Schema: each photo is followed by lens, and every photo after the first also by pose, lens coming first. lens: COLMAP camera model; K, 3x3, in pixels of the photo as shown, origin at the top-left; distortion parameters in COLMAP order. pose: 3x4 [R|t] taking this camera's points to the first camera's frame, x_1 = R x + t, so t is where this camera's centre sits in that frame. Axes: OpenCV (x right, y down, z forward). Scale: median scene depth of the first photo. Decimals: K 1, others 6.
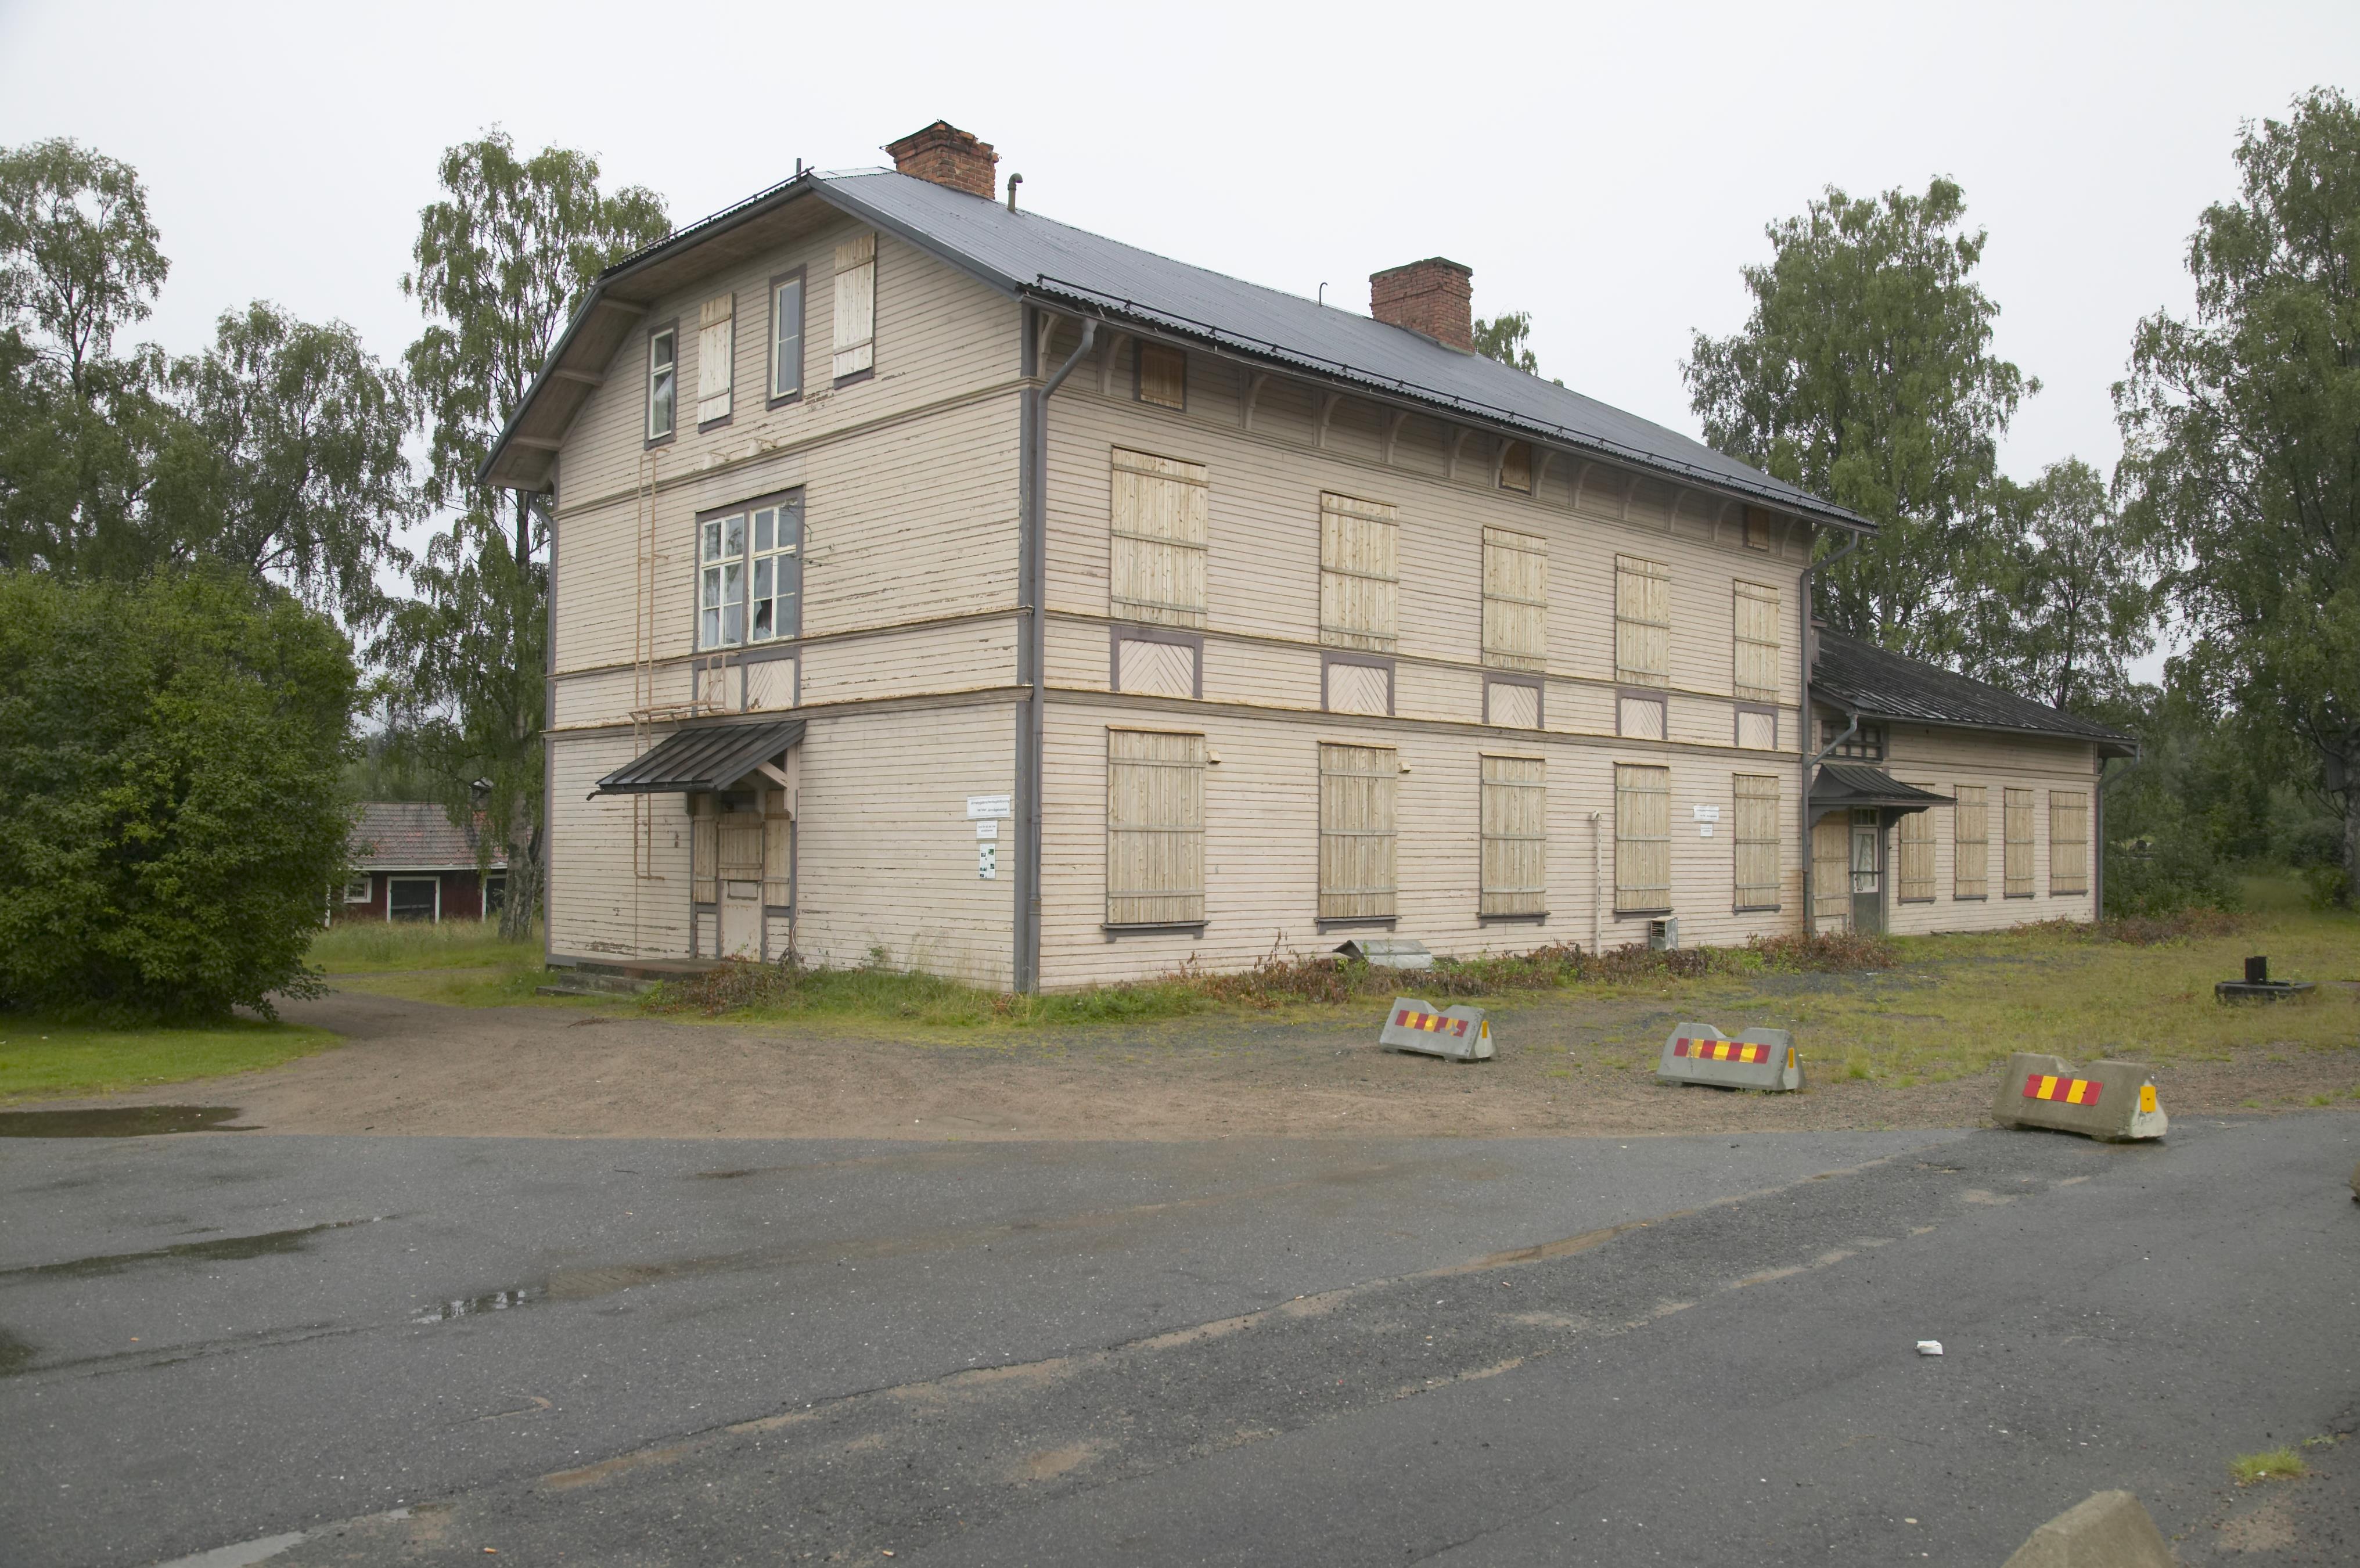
lens RADIAL K [[1843.4, 0, 1221.8], [0, 1843.4, 788.4], [0, 0, 1]] dist [-0.080759, 0.118330]
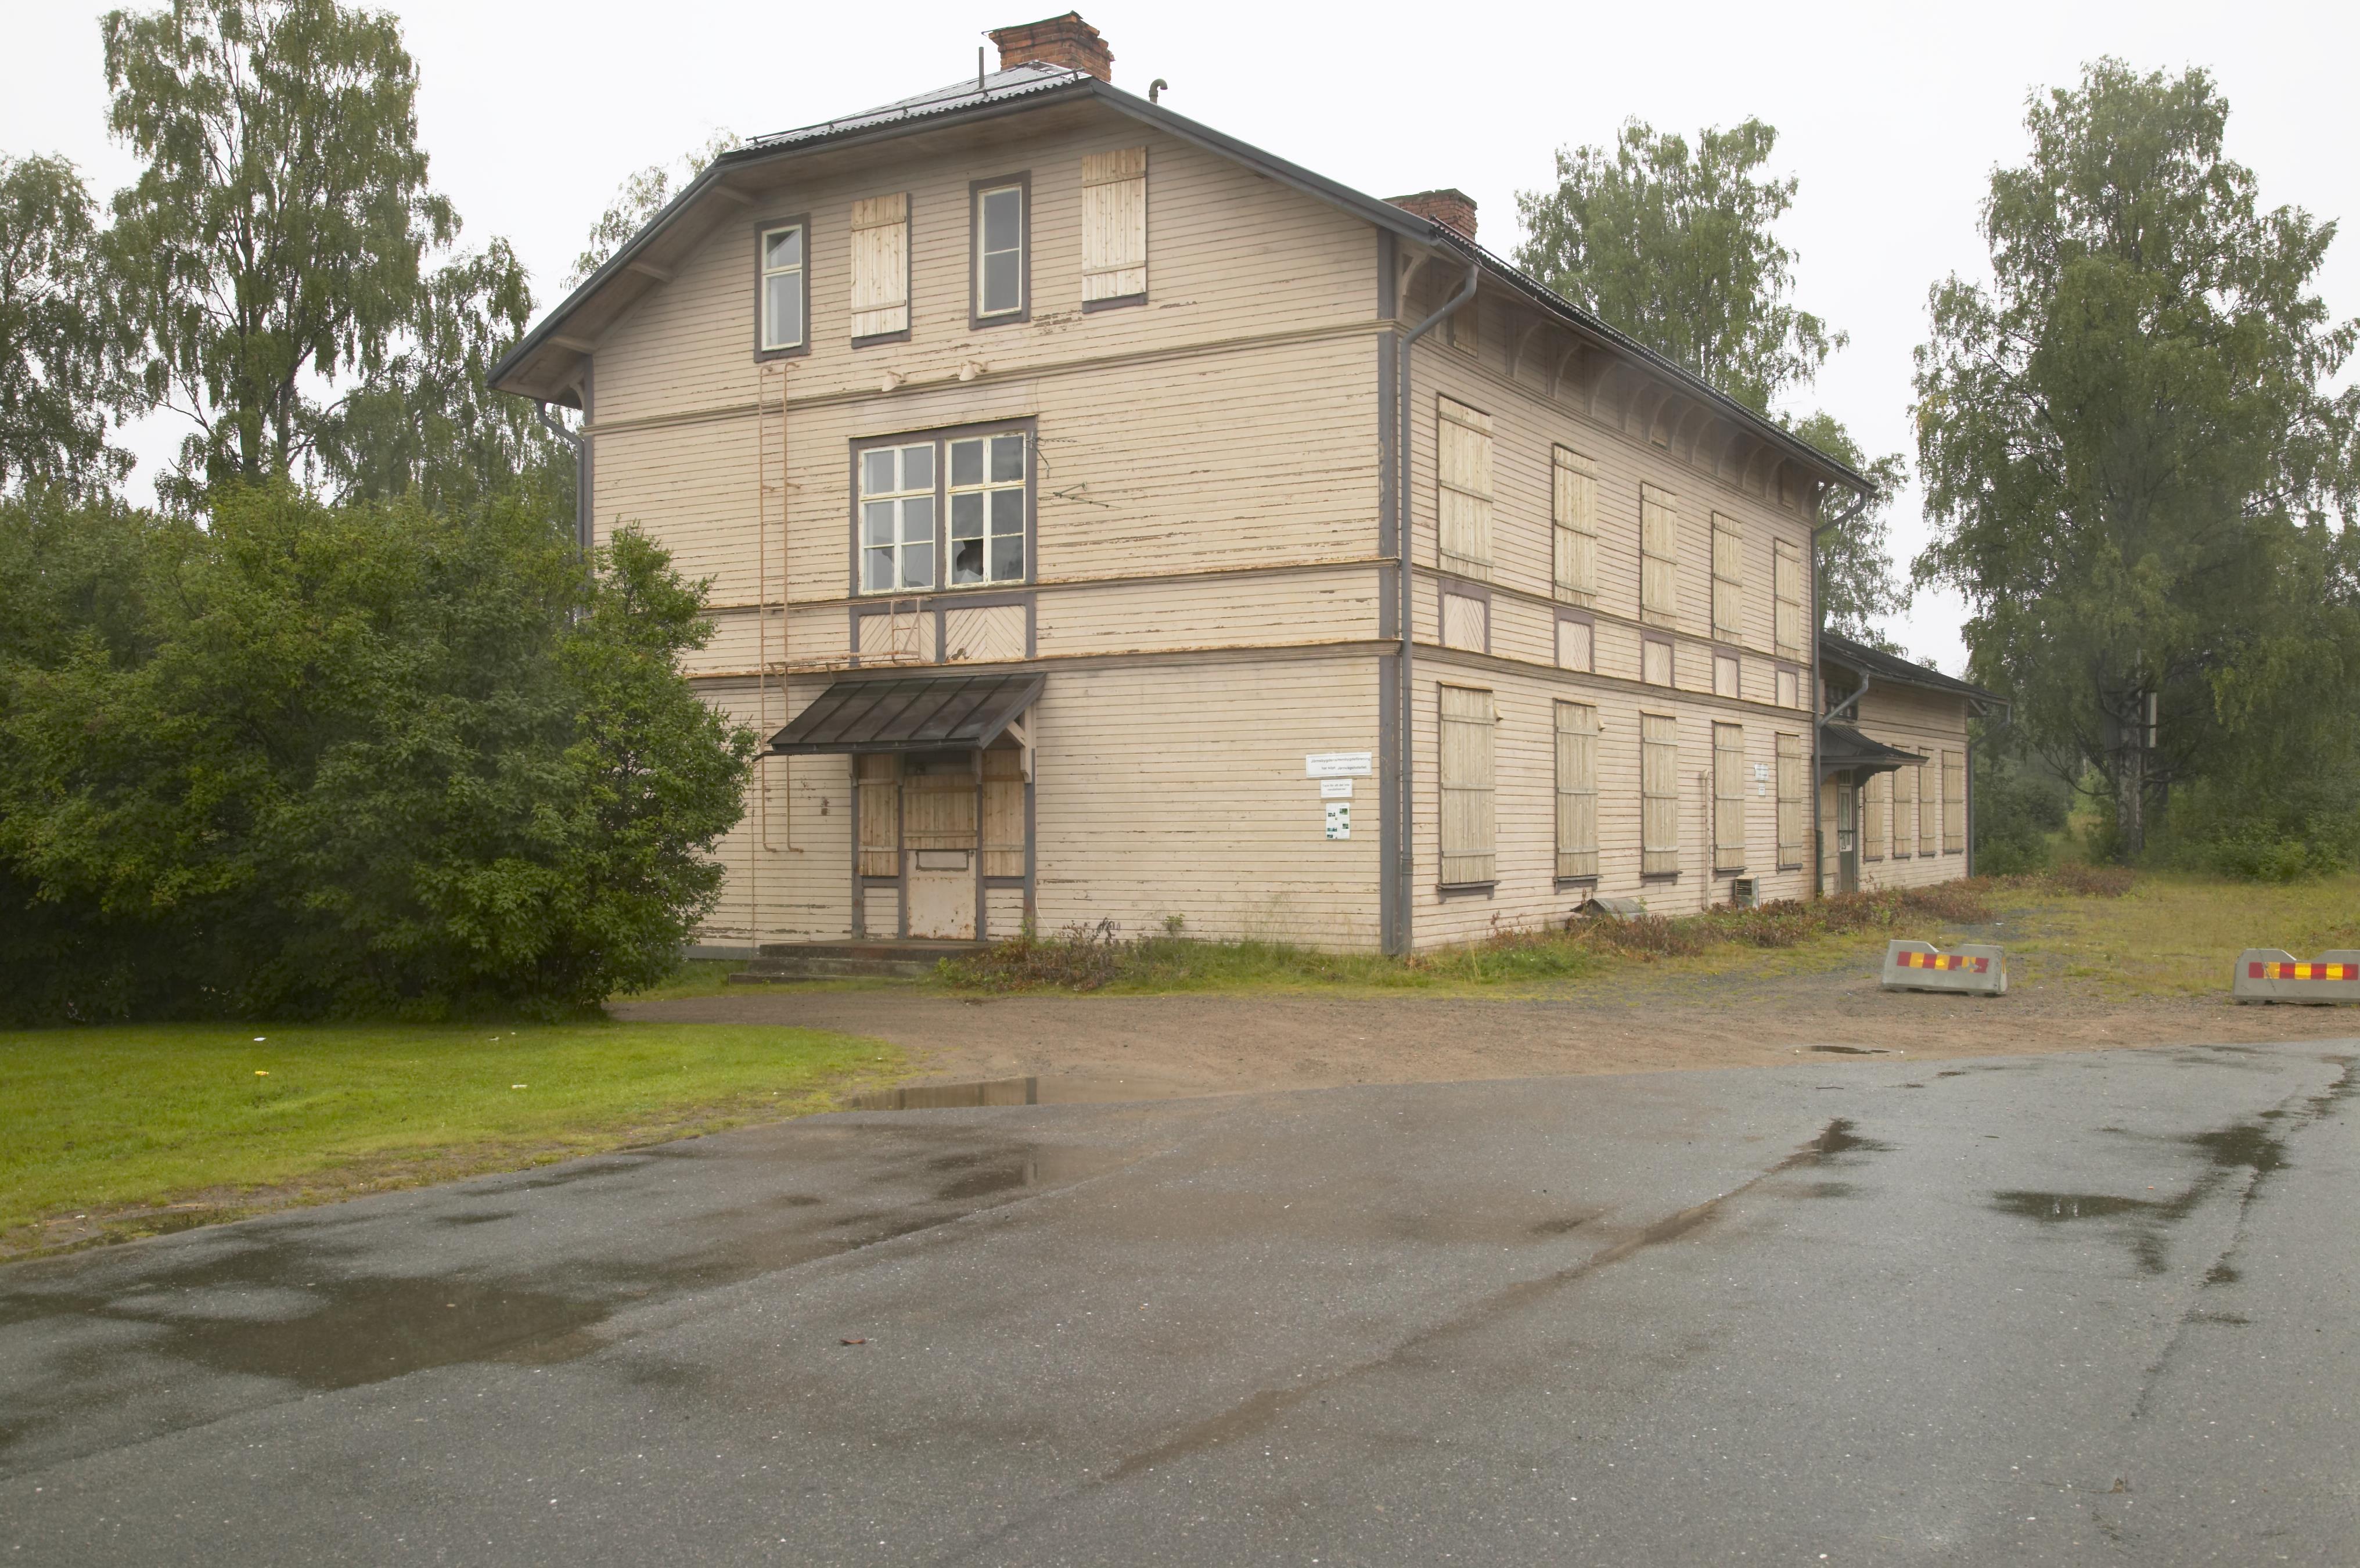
lens RADIAL K [[2150.2, 0, 1213.9], [0, 2150.2, 786.5], [0, 0, 1]] dist [-0.032105, 0.123354]
pose [[0.962825, -0.007337, 0.270025, -0.426271], [0.003501, 0.999886, 0.014685, 0.004036], [-0.270102, -0.013194, 0.962741, -0.056730]]
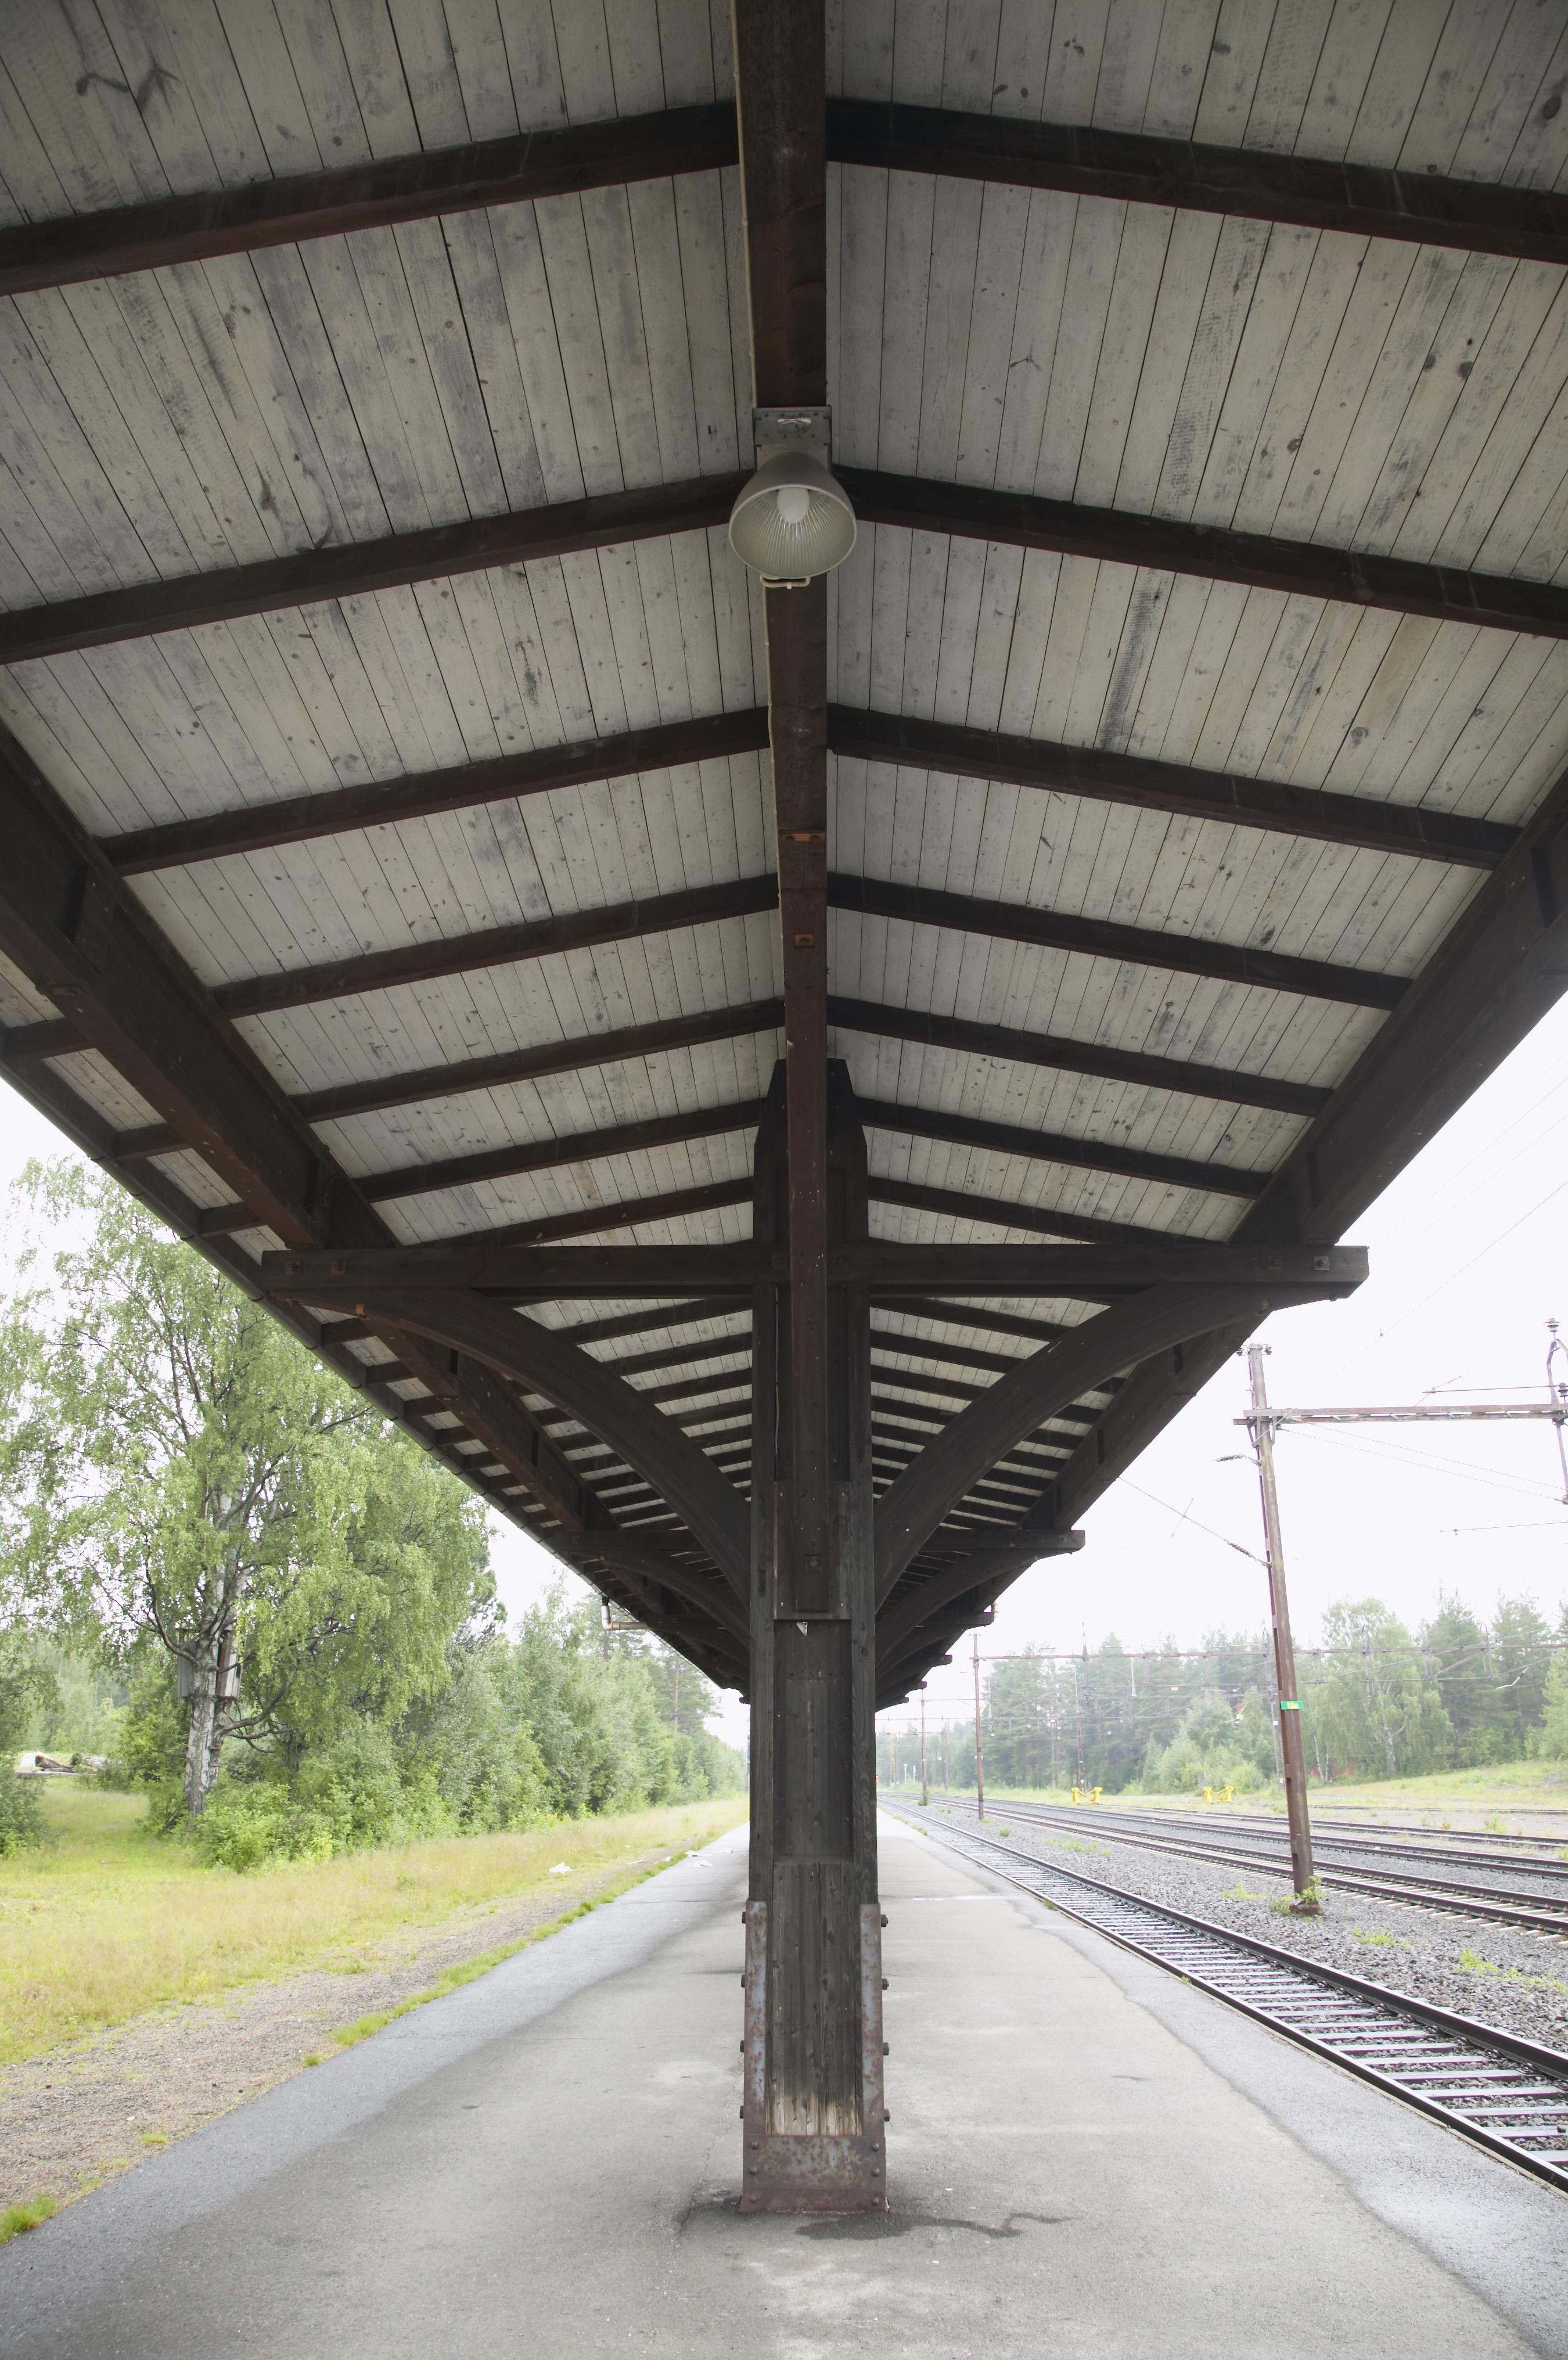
lens RADIAL K [[1591.3, 0, 781.4], [0, 1591.3, 1205.8], [0, 0, 1]] dist [-0.126597, 0.064085]
pose [[0.717641, 0.234670, 0.655684, 0.583350], [-0.020889, 0.948345, -0.316551, 0.014139], [-0.696100, 0.213474, 0.685474, 0.484692]]
